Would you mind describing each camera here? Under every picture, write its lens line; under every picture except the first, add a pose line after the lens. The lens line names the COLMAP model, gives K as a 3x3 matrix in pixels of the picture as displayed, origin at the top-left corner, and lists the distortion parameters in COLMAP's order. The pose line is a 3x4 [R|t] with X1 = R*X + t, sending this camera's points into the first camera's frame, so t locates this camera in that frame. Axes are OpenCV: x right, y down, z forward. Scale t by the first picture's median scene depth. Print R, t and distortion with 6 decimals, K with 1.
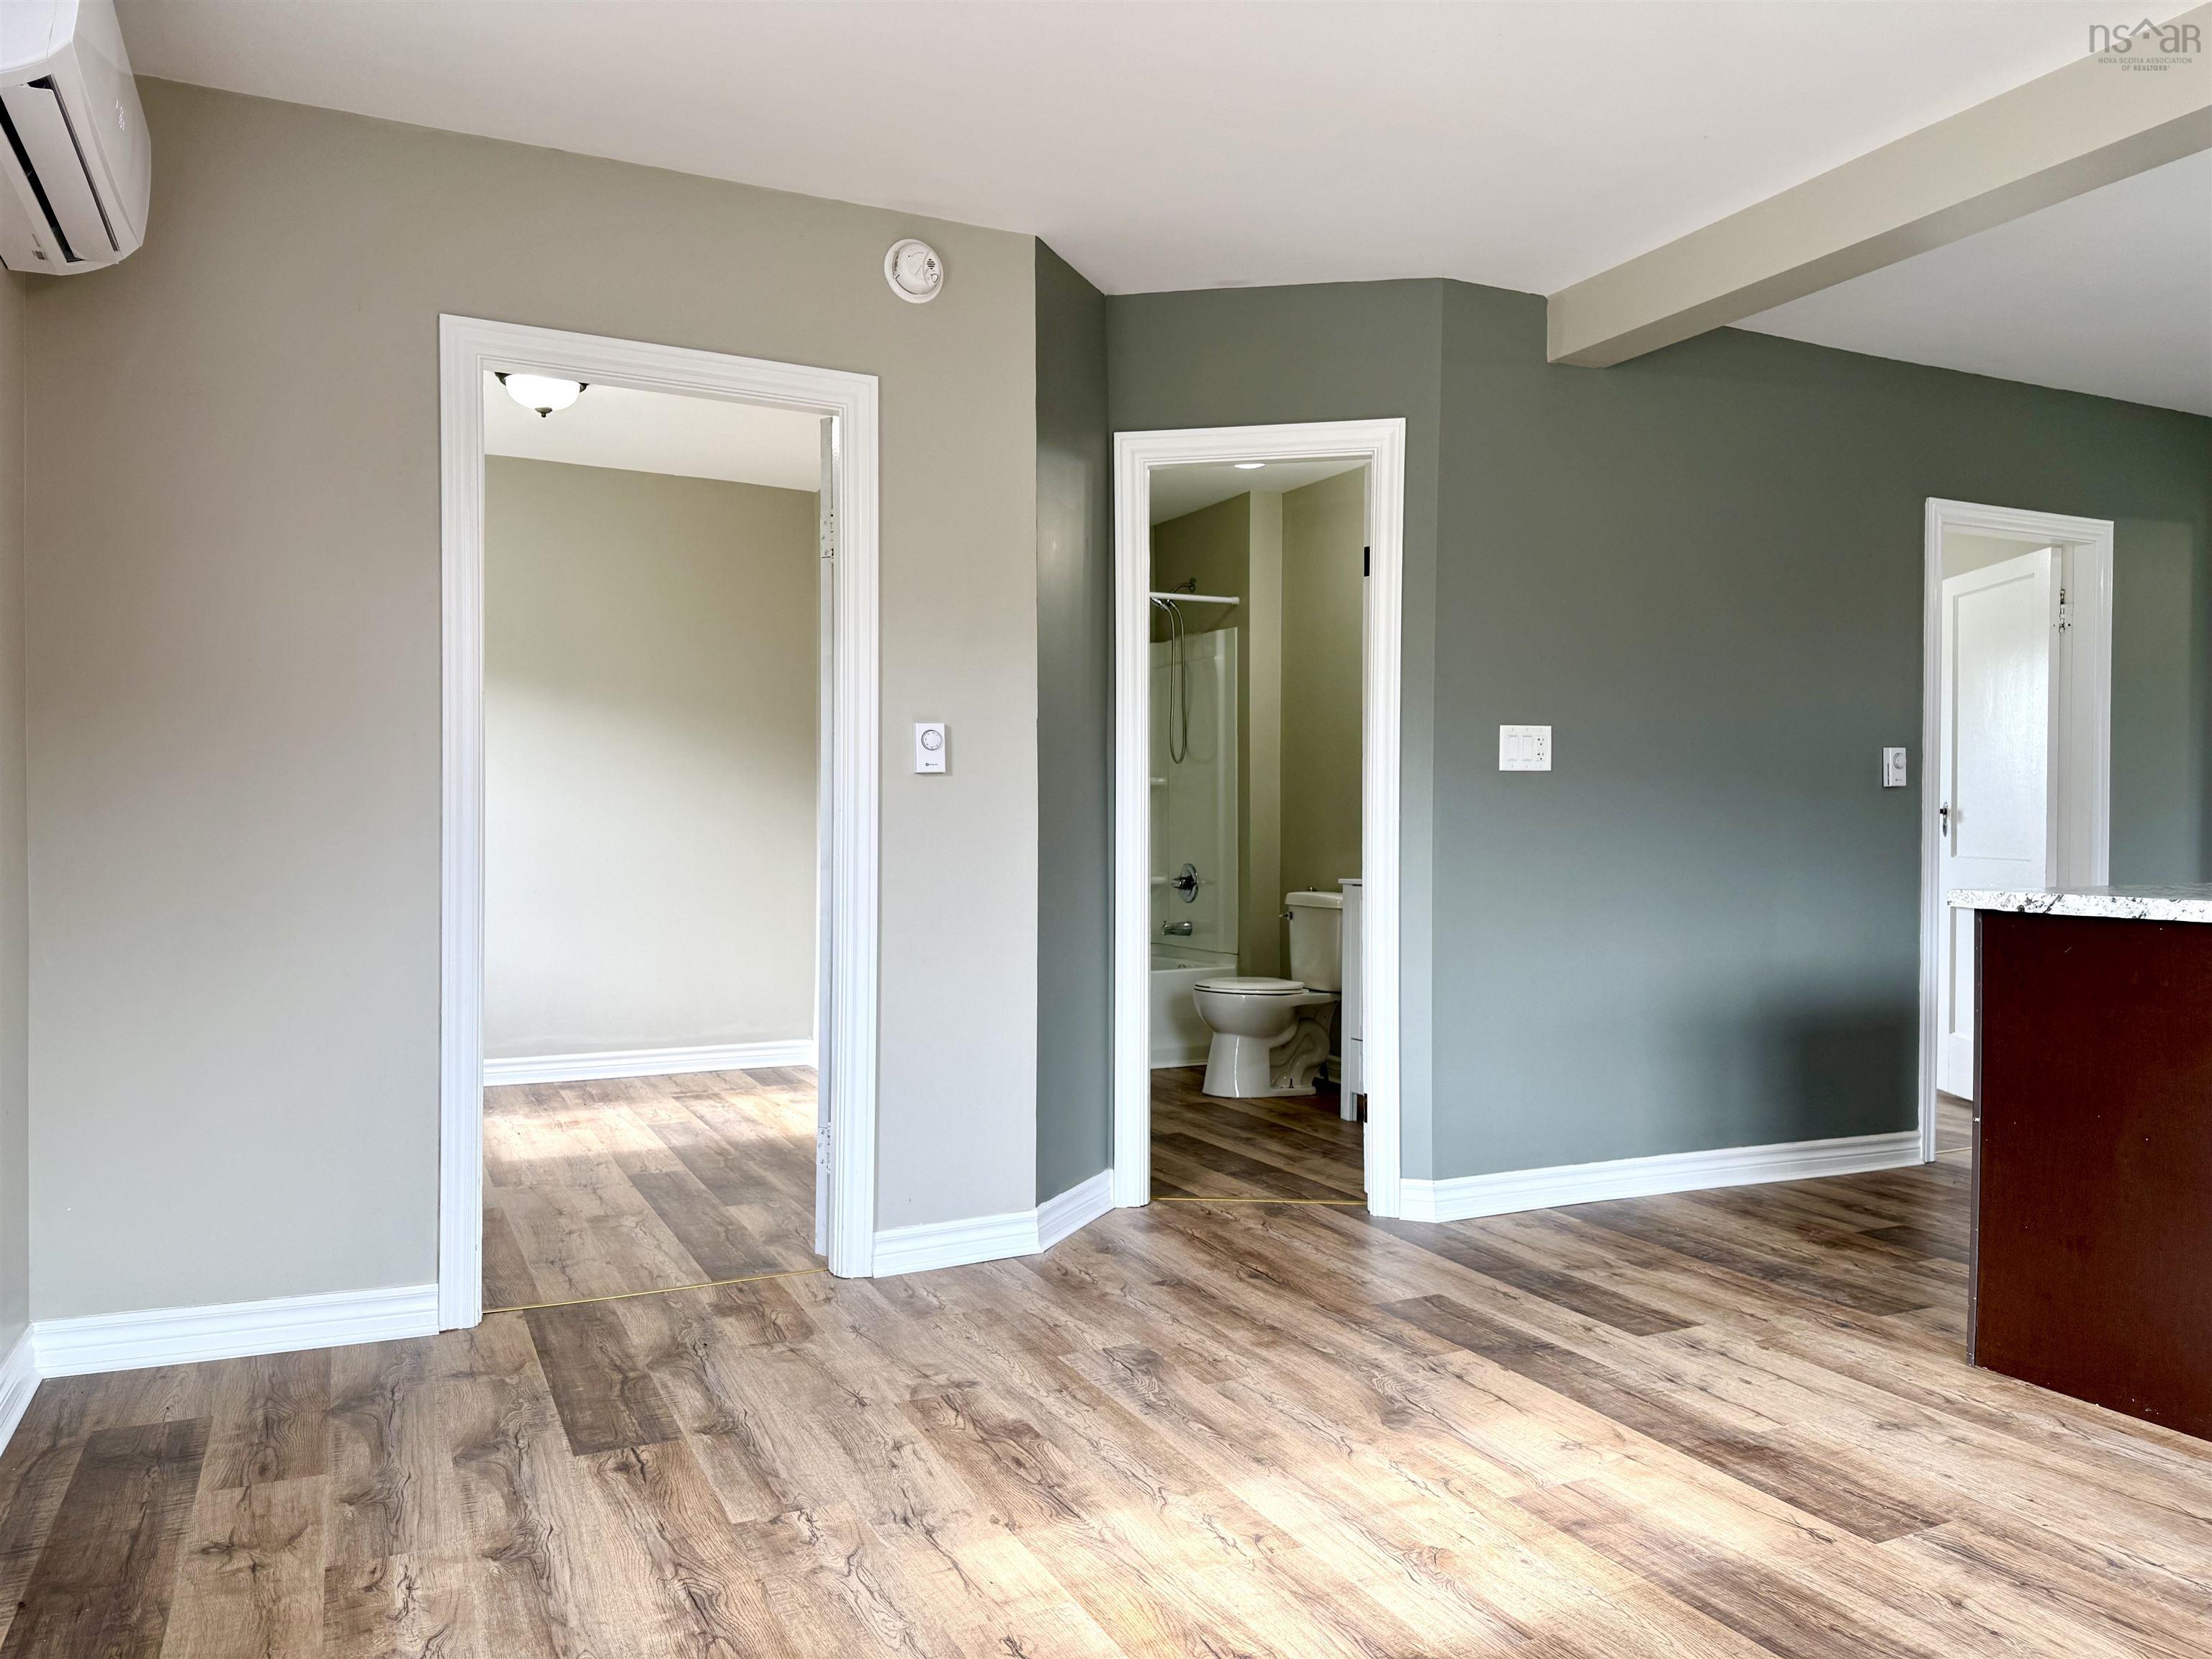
lens RADIAL K [[1554.1, 0, 1099.7], [0, 1554.1, 835.6], [0, 0, 1]] dist [0.002110, -0.005820]
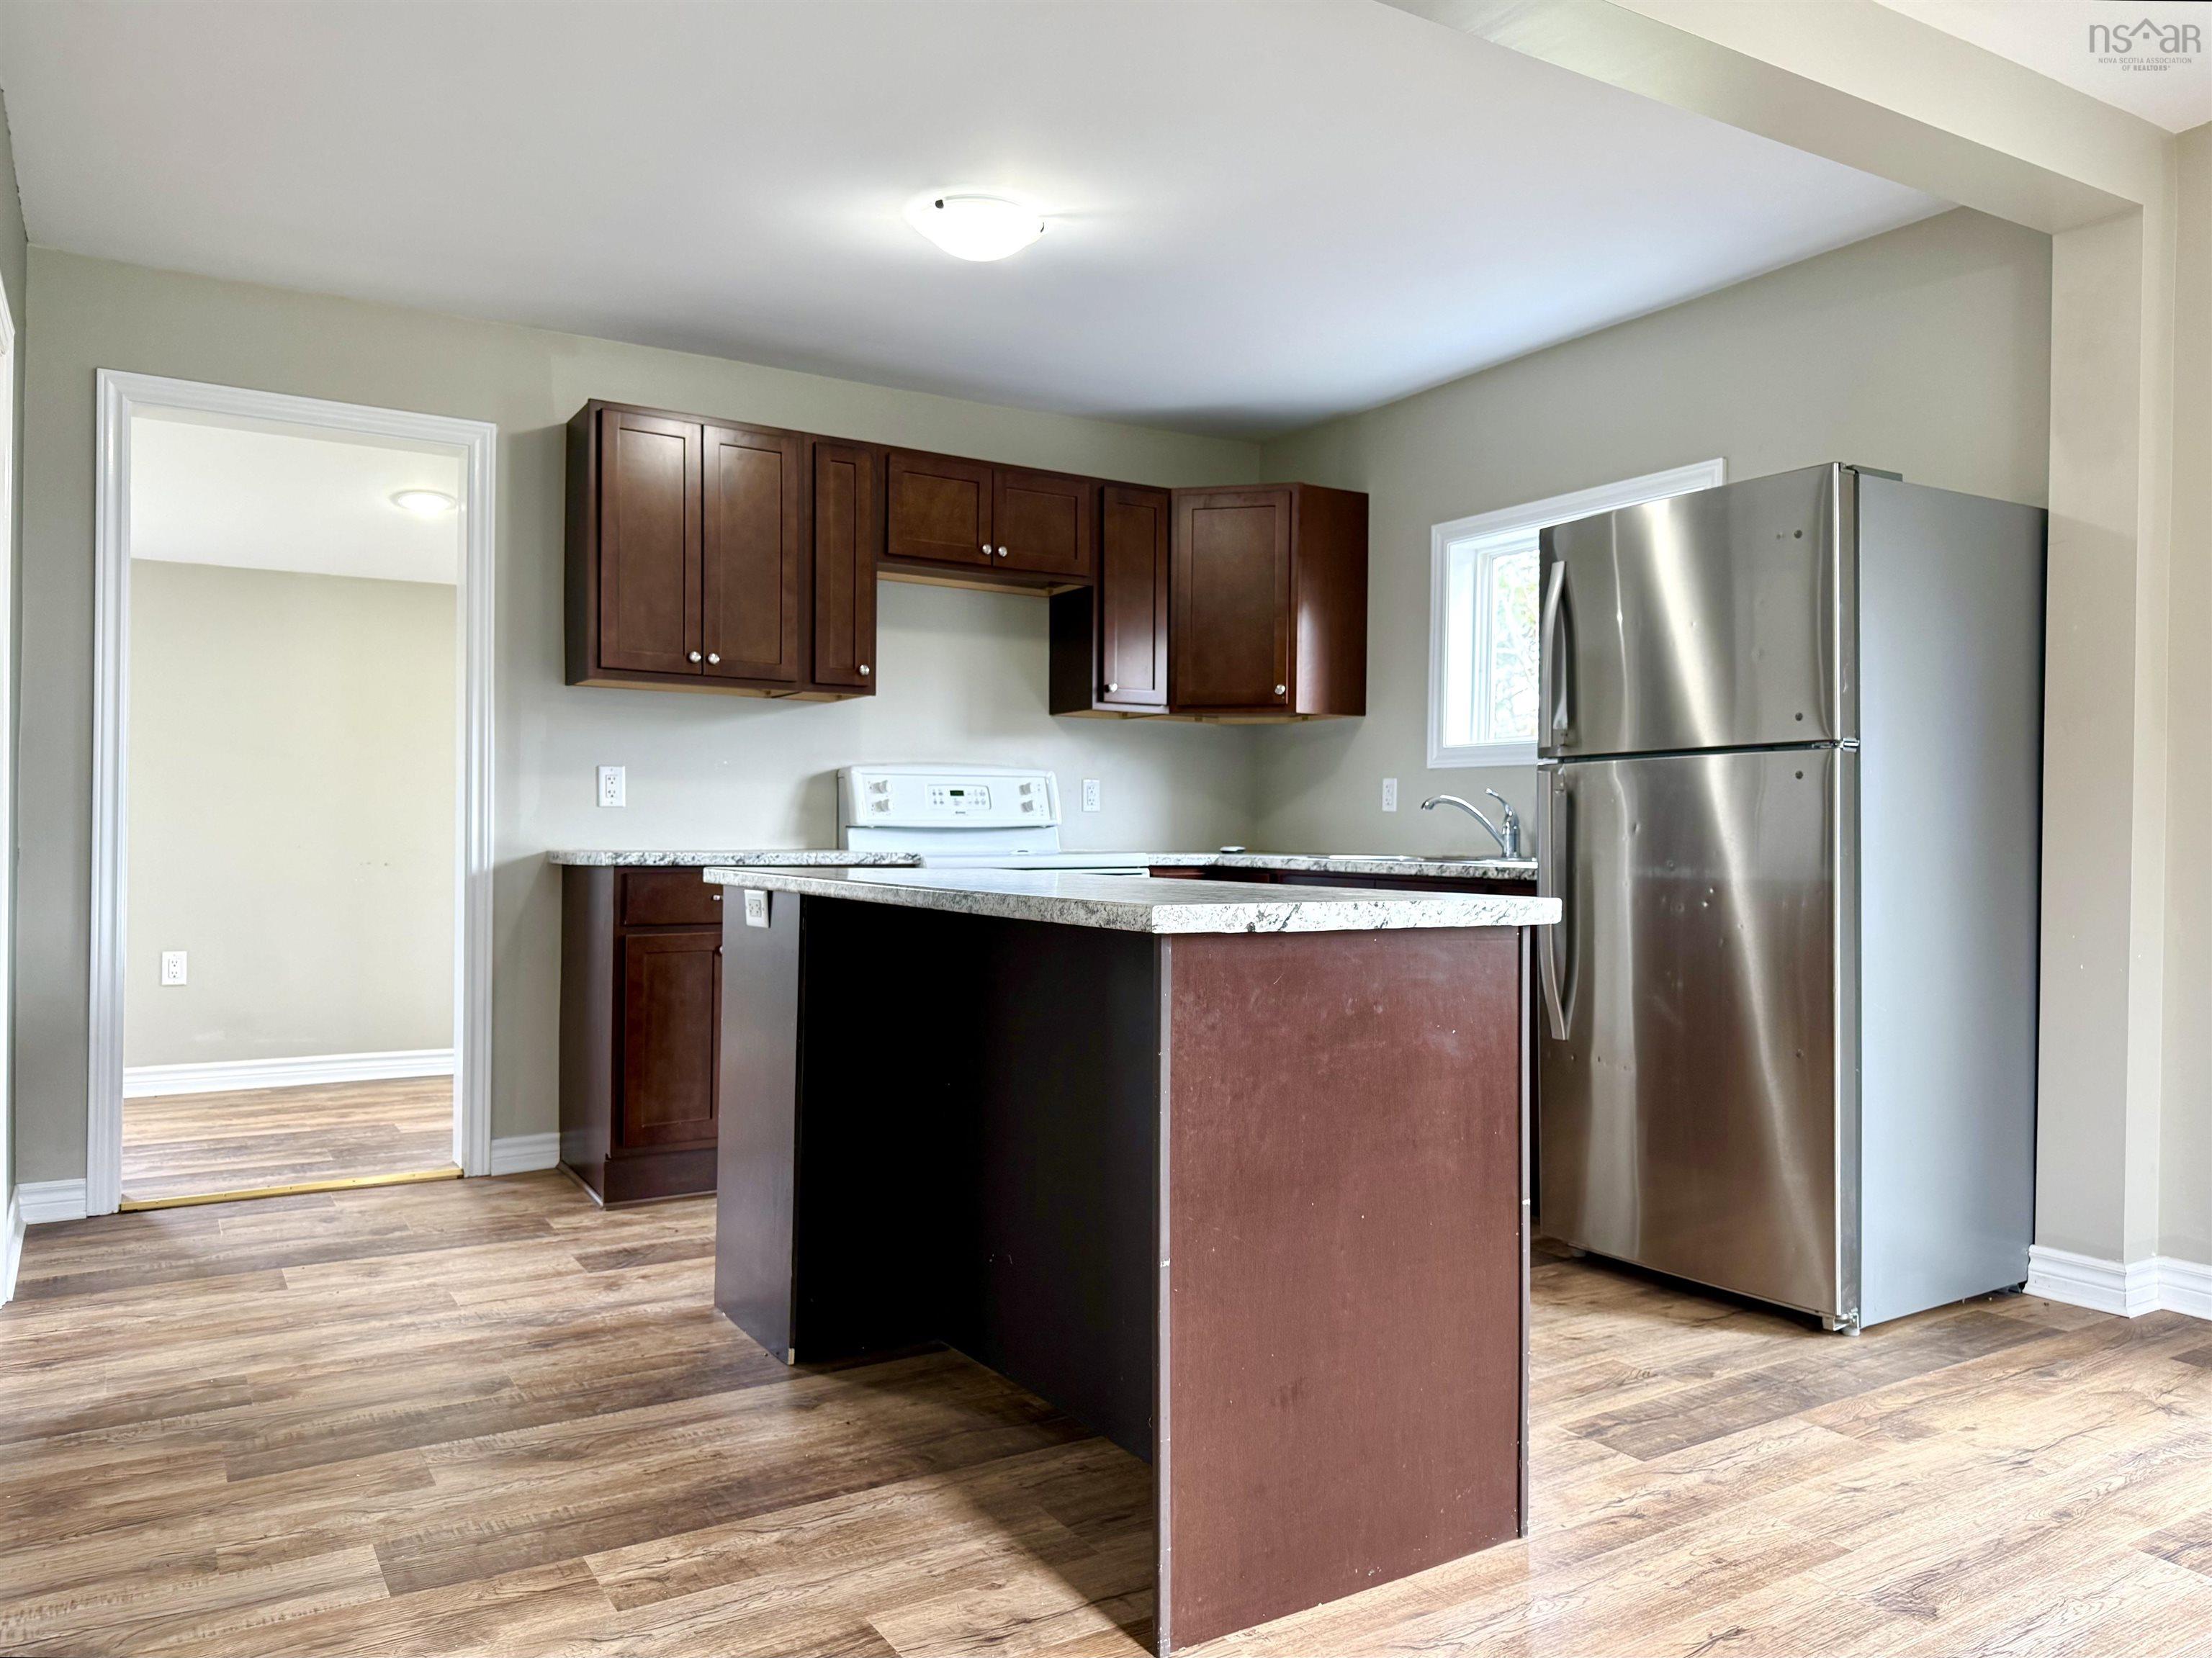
lens RADIAL K [[1602.4, 0, 1017.0], [0, 1602.4, 832.6], [0, 0, 1]] dist [-0.025249, 0.001259]
pose [[-0.077732, -0.003318, 0.996969, -0.080901], [-0.000682, 0.999994, 0.003275, 0.003893], [-0.996974, -0.000425, -0.077734, 1.099165]]
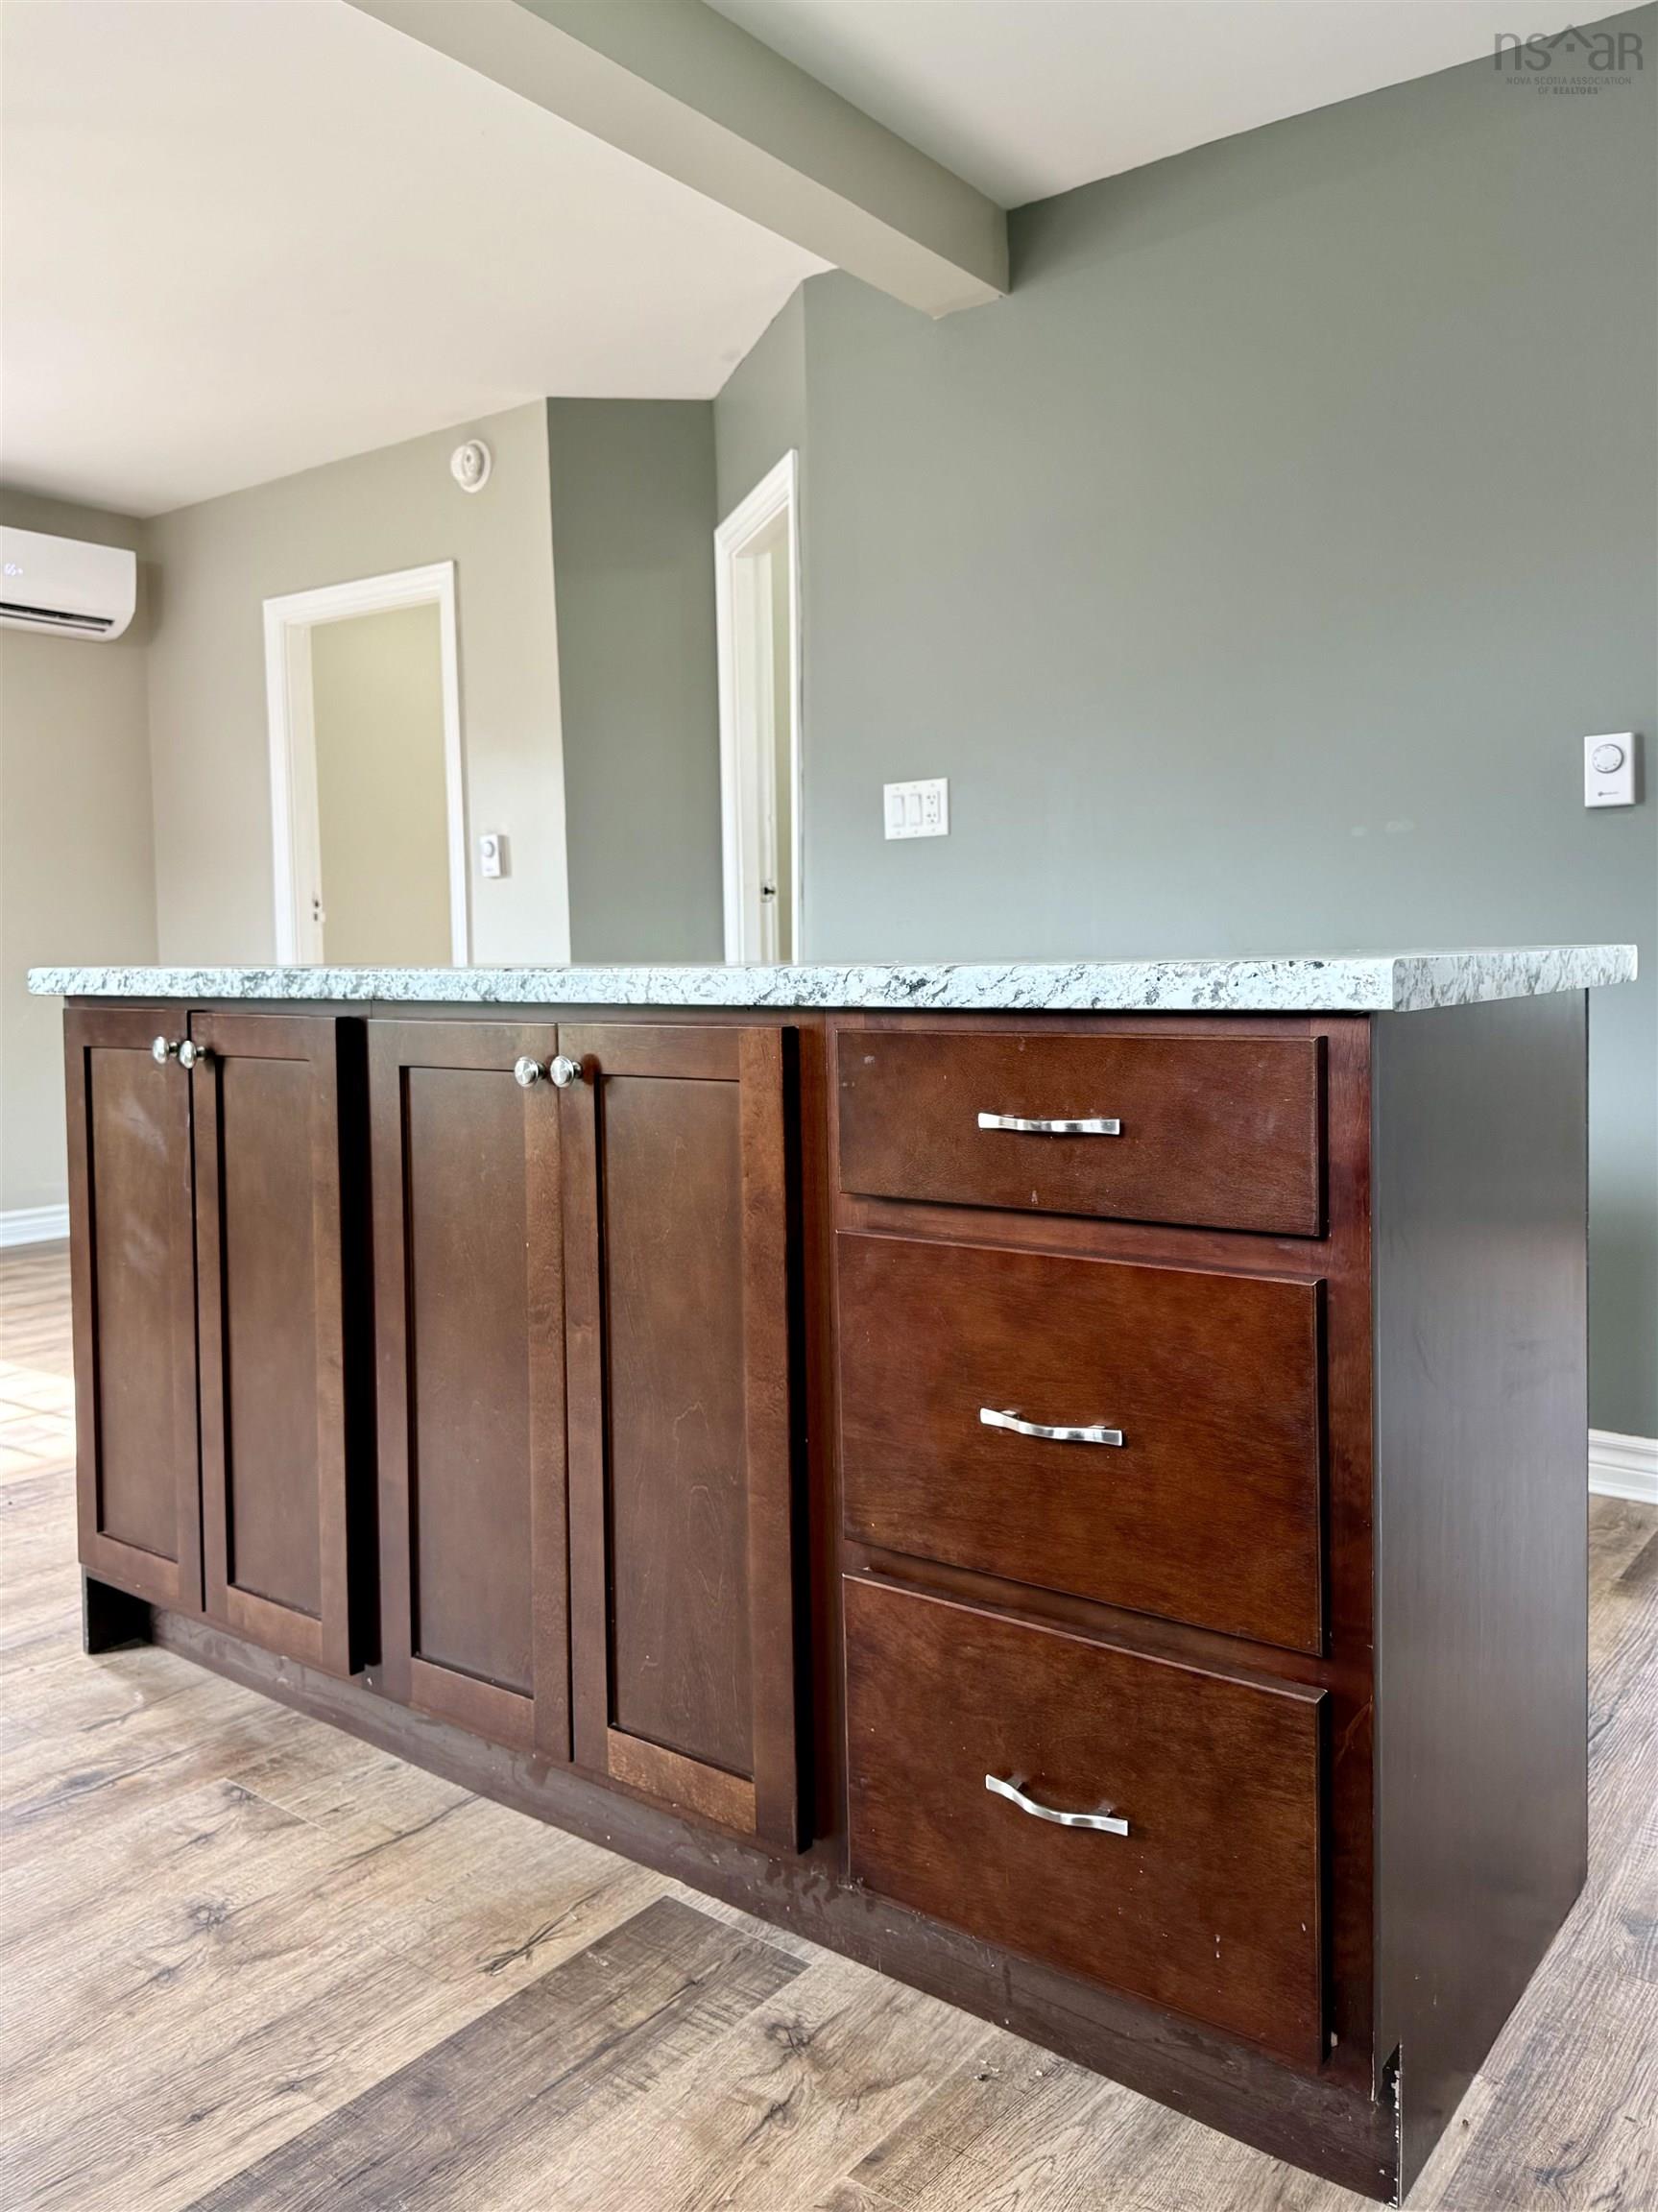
lens RADIAL K [[1697.1, 0, 829.8], [0, 1697.1, 1069.8], [0, 0, 1]] dist [-0.000386, -0.001968]
pose [[0.460545, 0.053331, -0.886033, 1.427842], [-0.001635, 0.998243, 0.059236, 0.036873], [0.887635, -0.025832, 0.459823, 0.754875]]
